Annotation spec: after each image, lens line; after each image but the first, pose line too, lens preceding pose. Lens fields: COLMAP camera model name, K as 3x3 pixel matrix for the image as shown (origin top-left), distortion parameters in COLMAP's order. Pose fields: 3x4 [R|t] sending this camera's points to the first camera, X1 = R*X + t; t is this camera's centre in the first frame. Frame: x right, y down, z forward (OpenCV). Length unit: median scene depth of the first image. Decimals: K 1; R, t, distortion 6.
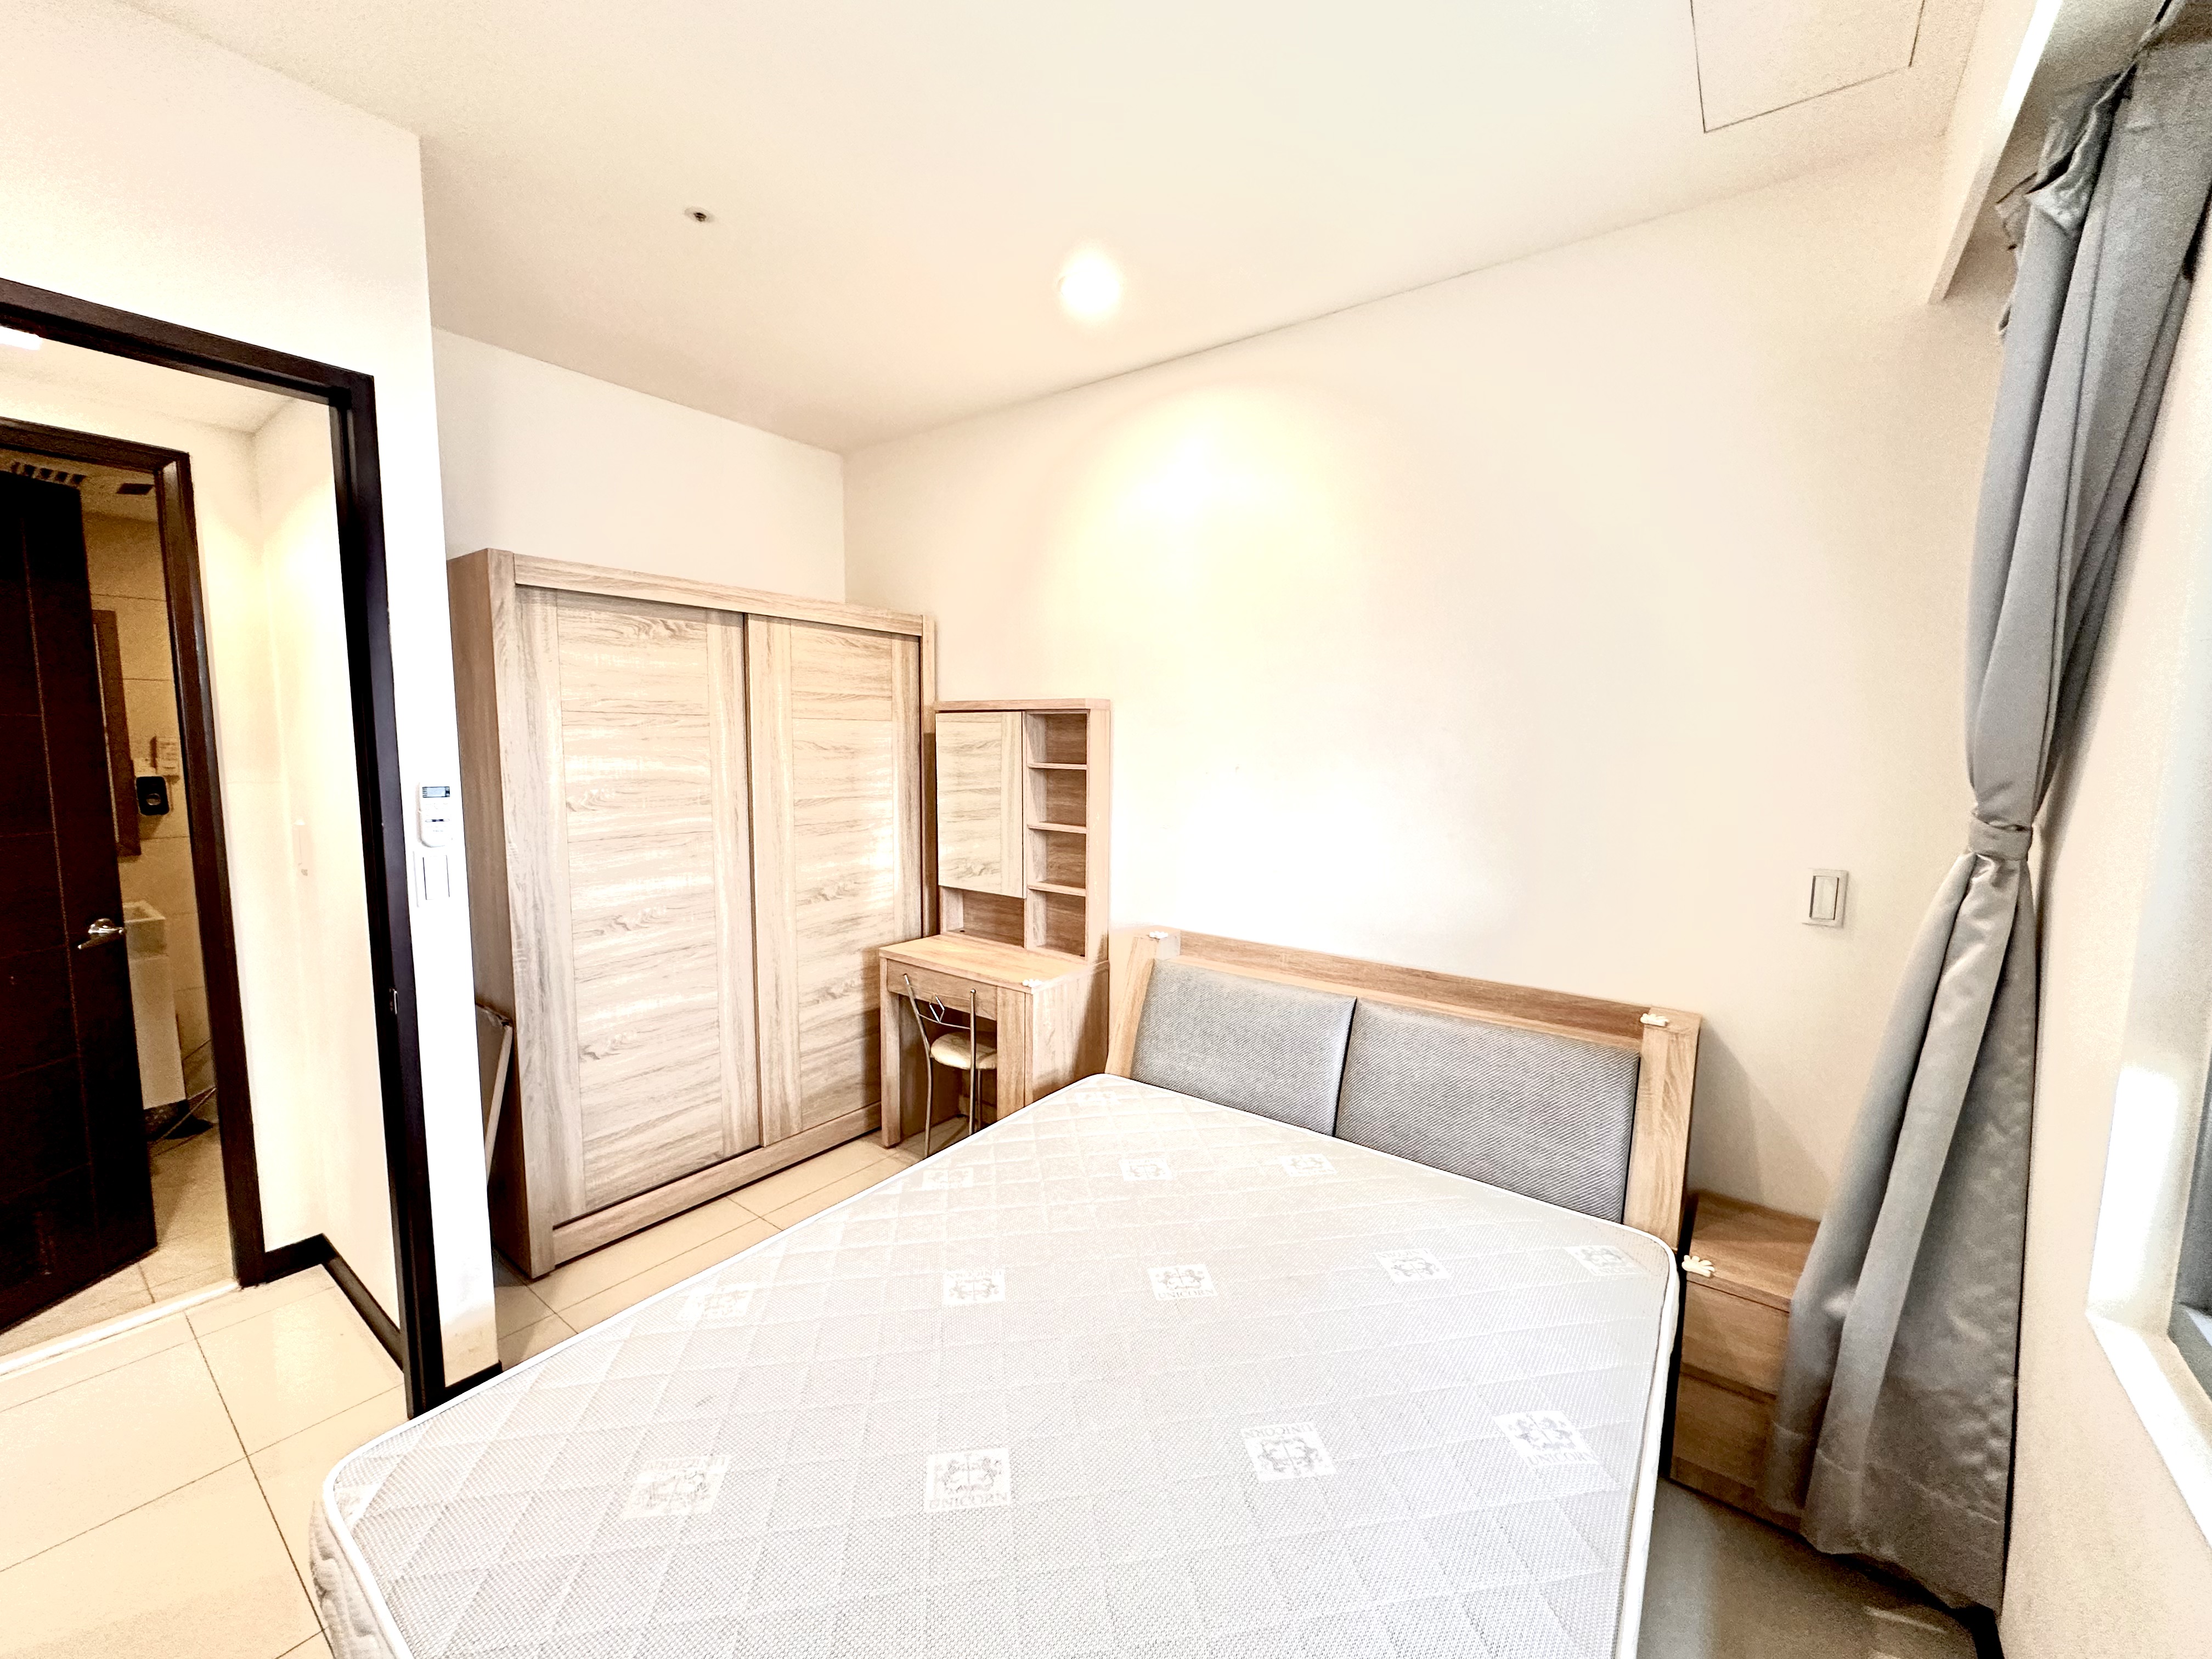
lens RADIAL K [[878.6, 0, 1101.0], [0, 878.6, 830.0], [0, 0, 1]] dist [-0.001528, -0.000222]
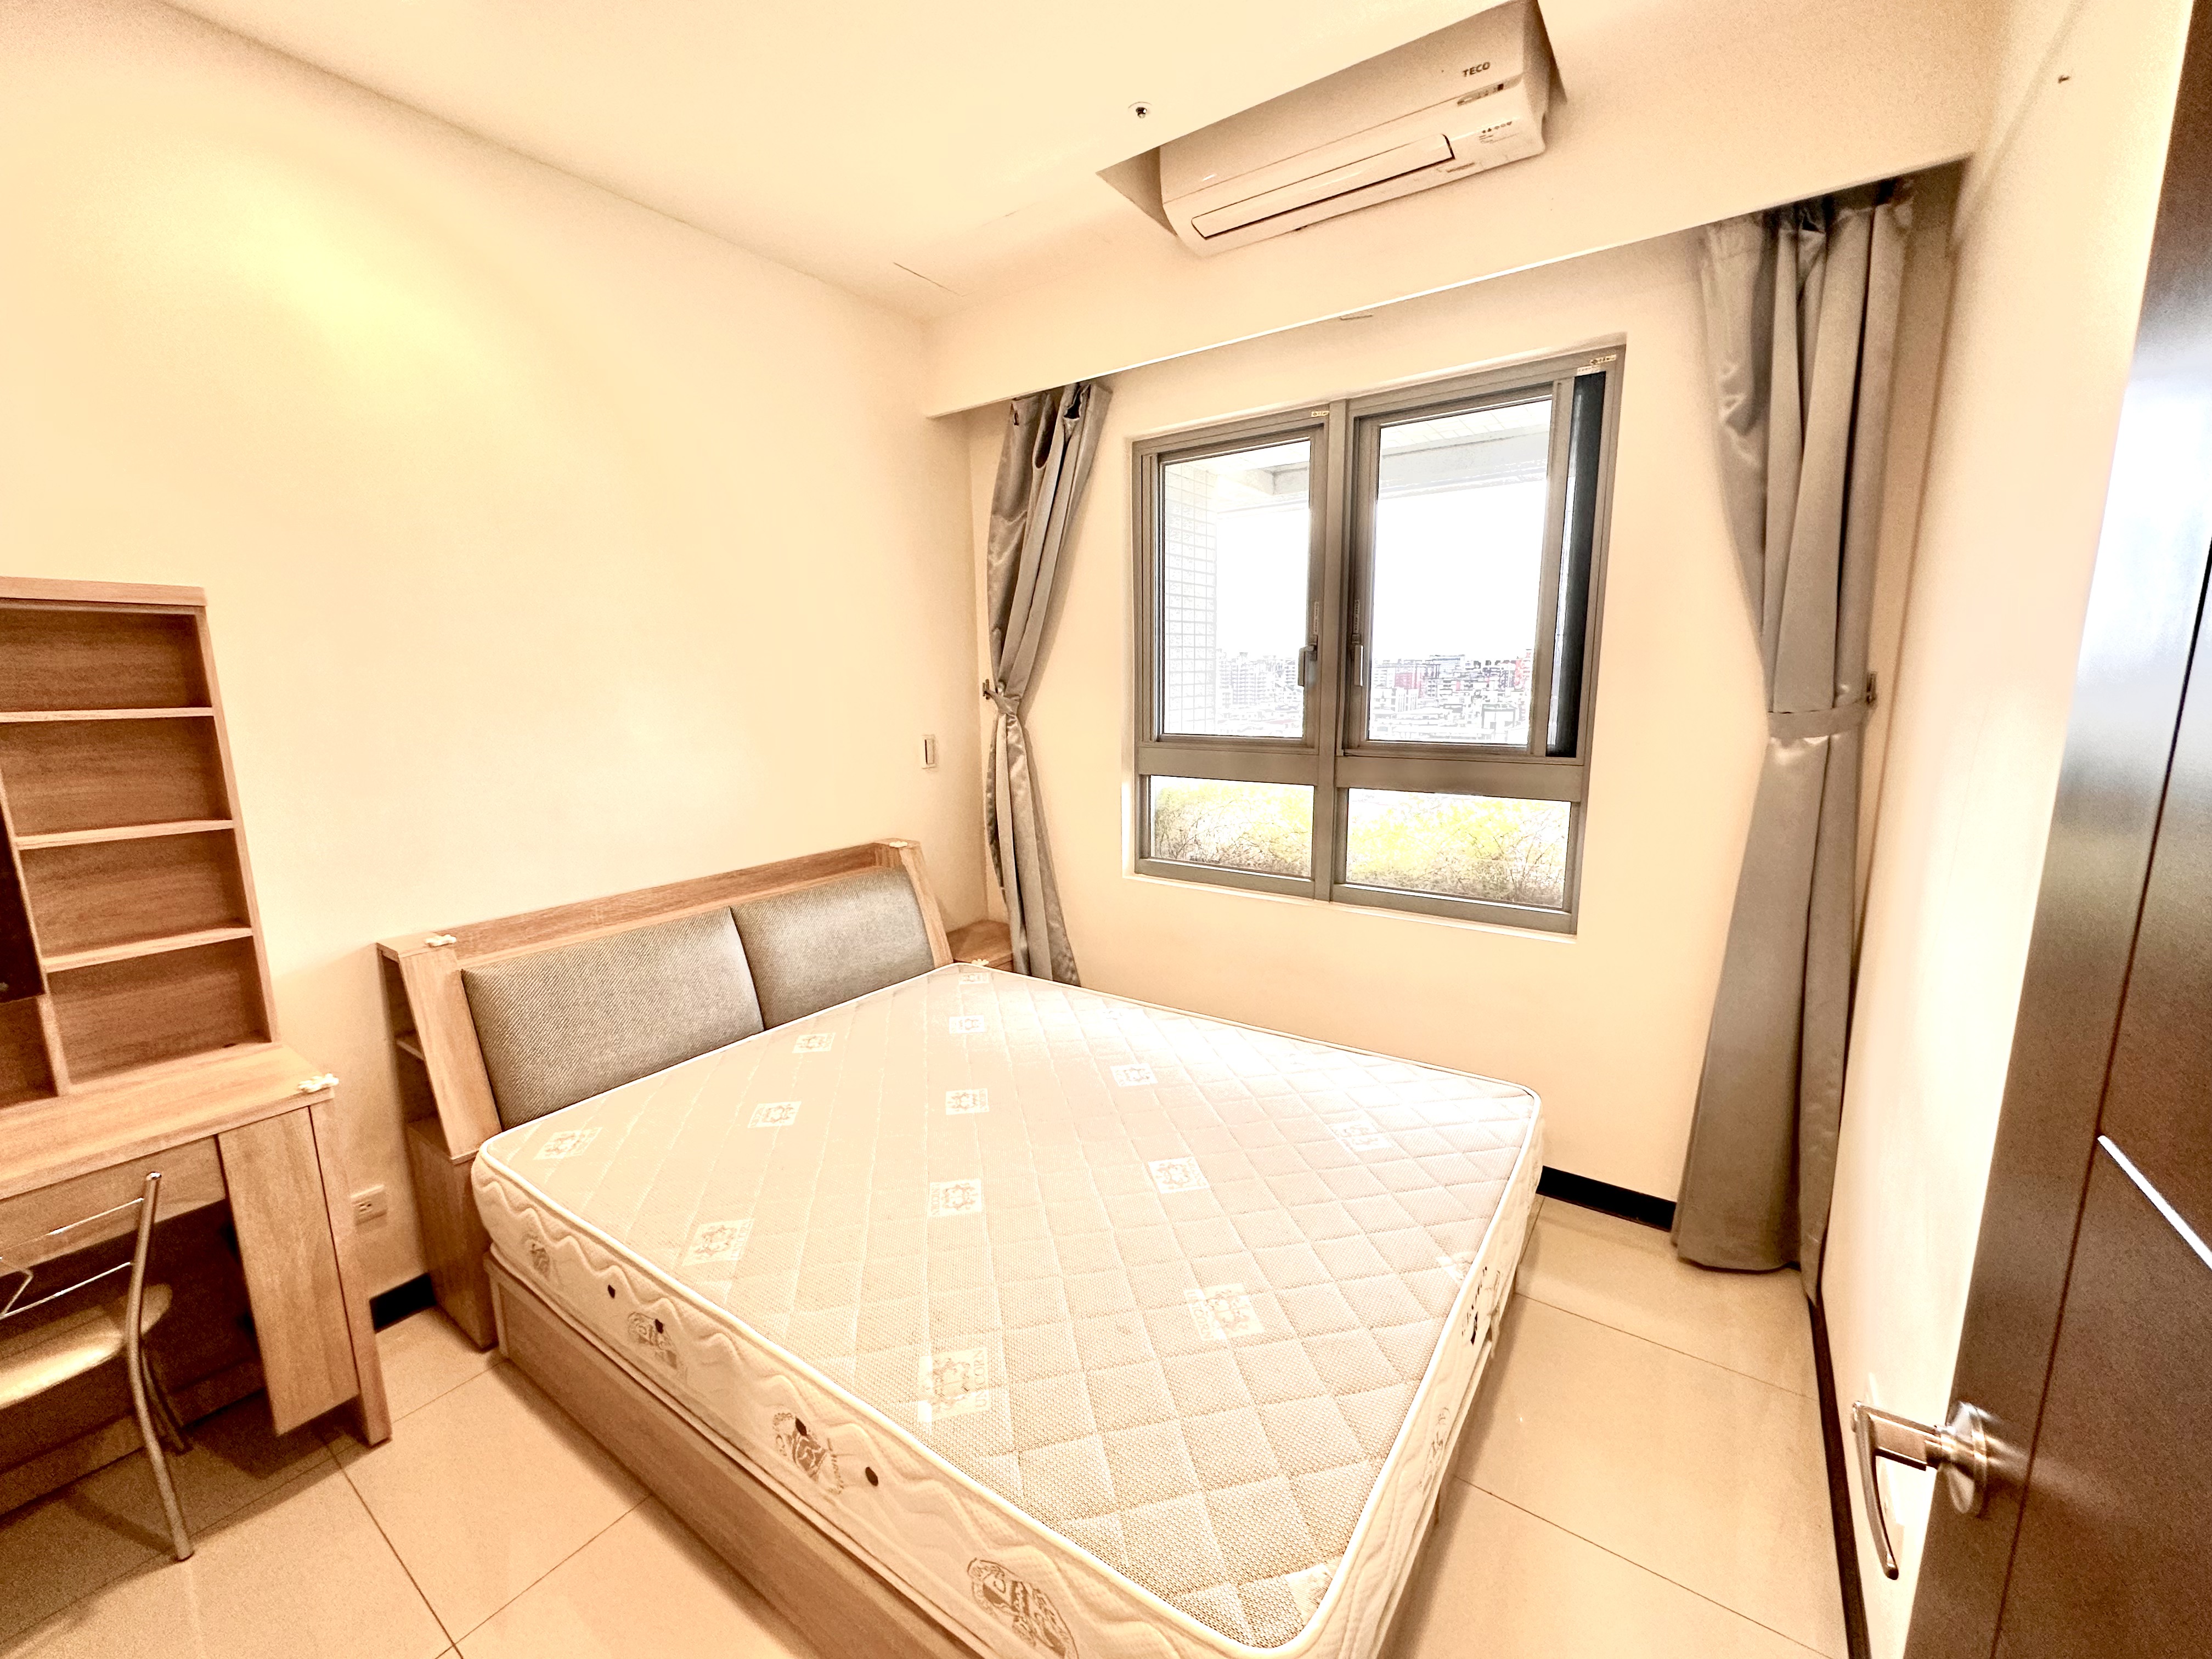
lens RADIAL K [[885.2, 0, 1106.0], [0, 885.2, 829.5], [0, 0, 1]] dist [-0.000620, -0.000033]
pose [[-0.036089, -0.183936, 0.982276, -0.711134], [0.115455, 0.975567, 0.186921, -0.043938], [-0.992657, 0.120155, -0.013971, 0.522005]]
